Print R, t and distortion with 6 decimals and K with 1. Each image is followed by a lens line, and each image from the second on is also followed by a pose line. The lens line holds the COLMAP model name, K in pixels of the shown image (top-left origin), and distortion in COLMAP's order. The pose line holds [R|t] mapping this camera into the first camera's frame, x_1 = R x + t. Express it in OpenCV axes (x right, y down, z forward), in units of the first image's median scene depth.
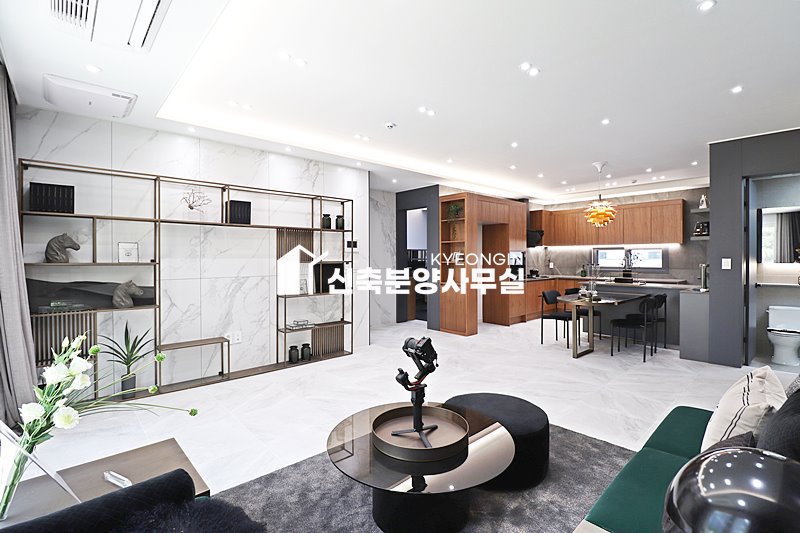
lens RADIAL K [[368.8, 0, 399.7], [0, 368.8, 263.6], [0, 0, 1]] dist [-0.012065, -0.005429]
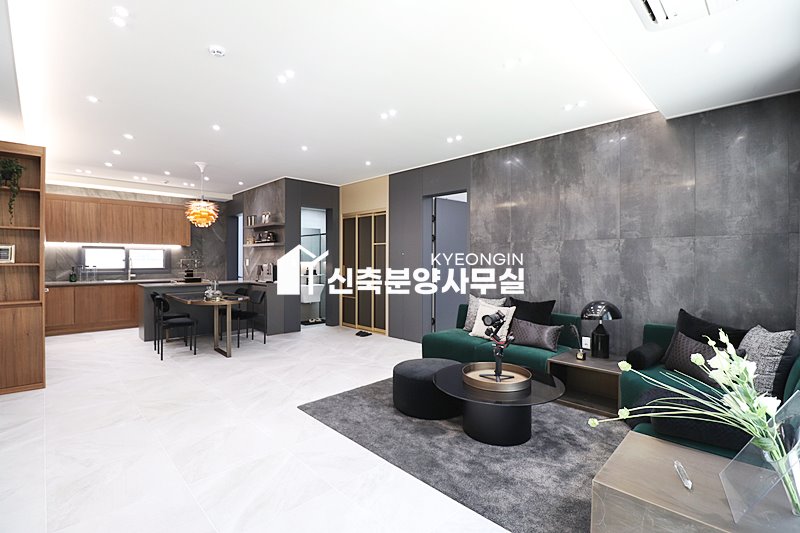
lens RADIAL K [[368.8, 0, 405.5], [0, 368.8, 261.1], [0, 0, 1]] dist [-0.012065, -0.005429]
pose [[-0.051334, -0.002241, 0.998679, -0.357013], [0.012398, 0.999919, 0.002881, -0.002354], [-0.998605, 0.012530, -0.051302, 0.365717]]
